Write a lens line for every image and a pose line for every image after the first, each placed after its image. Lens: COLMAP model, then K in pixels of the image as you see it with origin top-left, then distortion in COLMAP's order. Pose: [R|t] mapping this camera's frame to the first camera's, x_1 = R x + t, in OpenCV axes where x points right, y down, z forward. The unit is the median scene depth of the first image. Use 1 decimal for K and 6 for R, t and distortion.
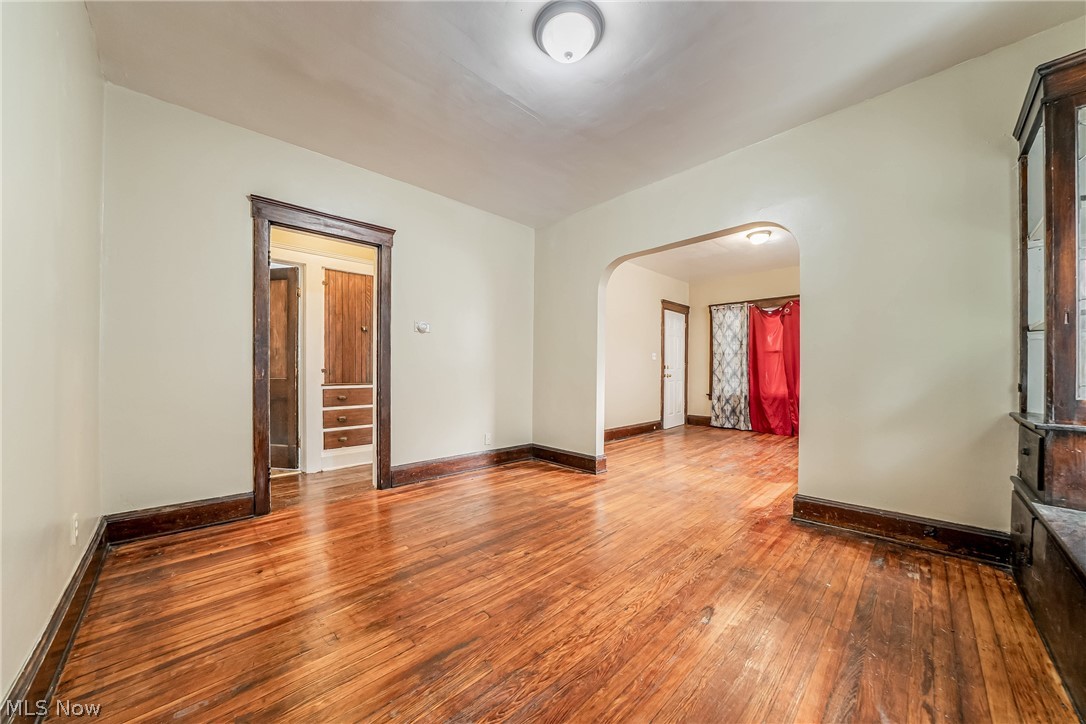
lens RADIAL K [[377.3, 0, 543.2], [0, 377.3, 370.2], [0, 0, 1]] dist [0.000478, 0.000130]
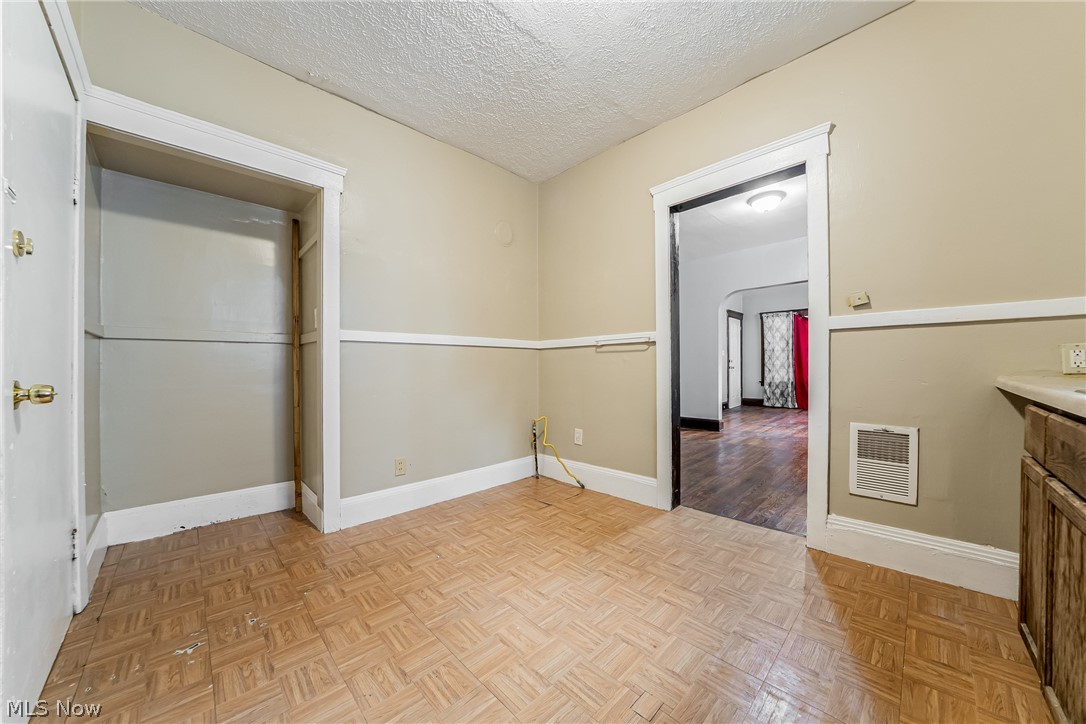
lens RADIAL K [[377.3, 0, 542.8], [0, 377.3, 363.9], [0, 0, 1]] dist [0.000478, 0.000130]
pose [[0.999854, -0.011487, 0.012639, -0.339693], [0.011526, 0.999929, -0.002974, -0.001702], [-0.012604, 0.003120, 0.999916, -0.298600]]
